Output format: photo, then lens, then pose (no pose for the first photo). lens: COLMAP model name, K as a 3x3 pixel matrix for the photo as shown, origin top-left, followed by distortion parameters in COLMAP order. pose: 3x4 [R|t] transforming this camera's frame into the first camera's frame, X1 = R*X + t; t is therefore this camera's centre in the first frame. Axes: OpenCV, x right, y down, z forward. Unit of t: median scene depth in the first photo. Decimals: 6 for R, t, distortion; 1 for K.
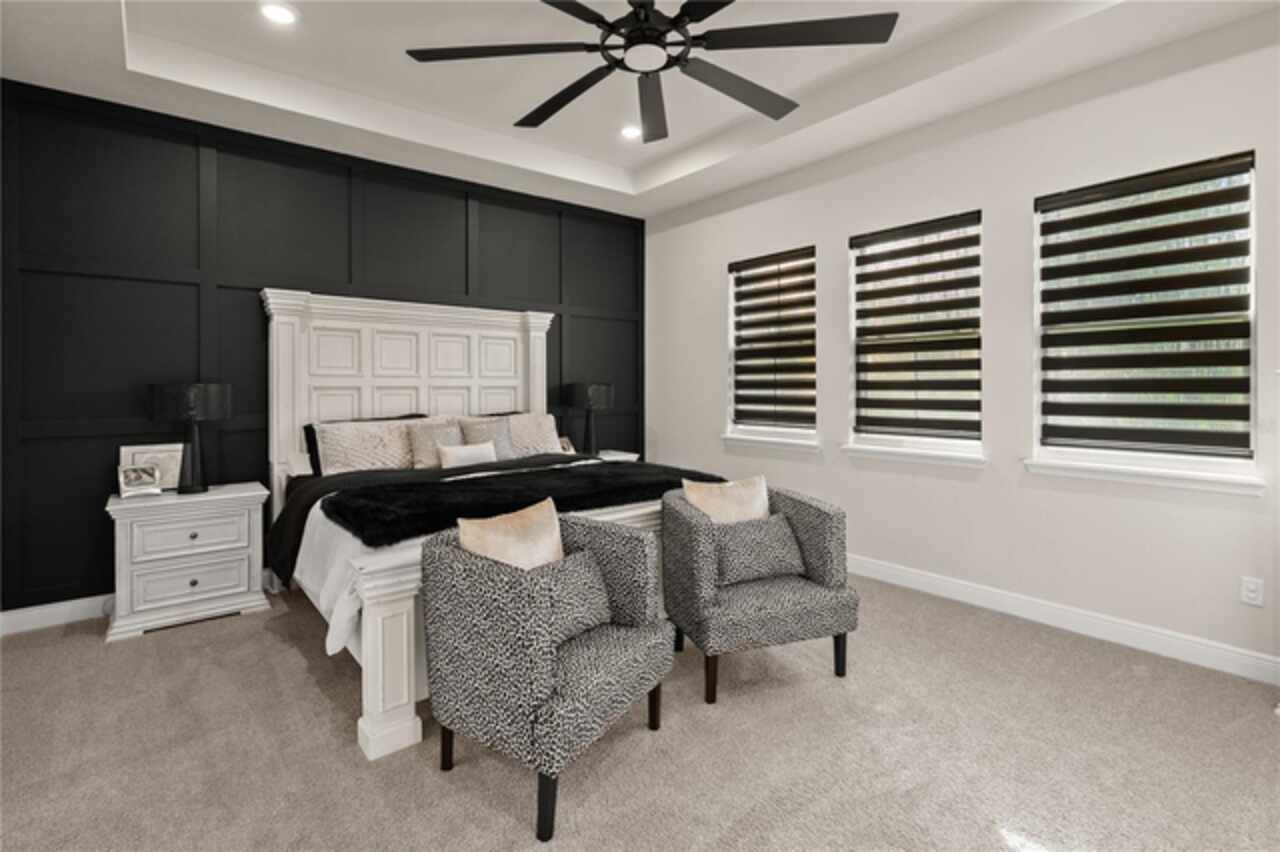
lens RADIAL K [[603.7, 0, 639.8], [0, 603.7, 386.3], [0, 0, 1]] dist [0.001209, 0.000361]
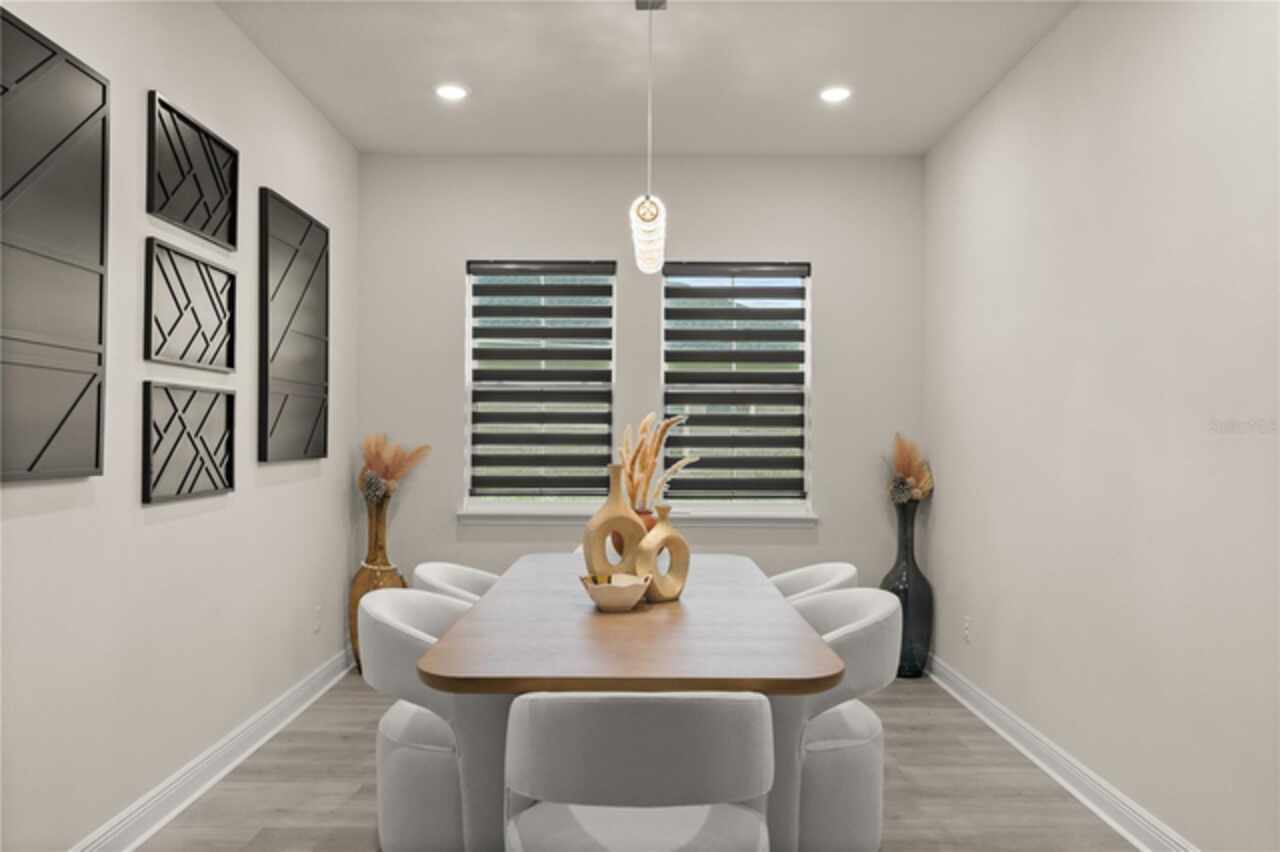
lens RADIAL K [[660.8, 0, 640.0], [0, 660.8, 426.0], [0, 0, 1]] dist [-0.000493, -0.000024]
pose [[0.629577, 0.020381, 0.776670, -0.230382], [-0.005786, 0.999751, -0.021545, -0.002040], [-0.776916, 0.009070, 0.629539, 0.284335]]
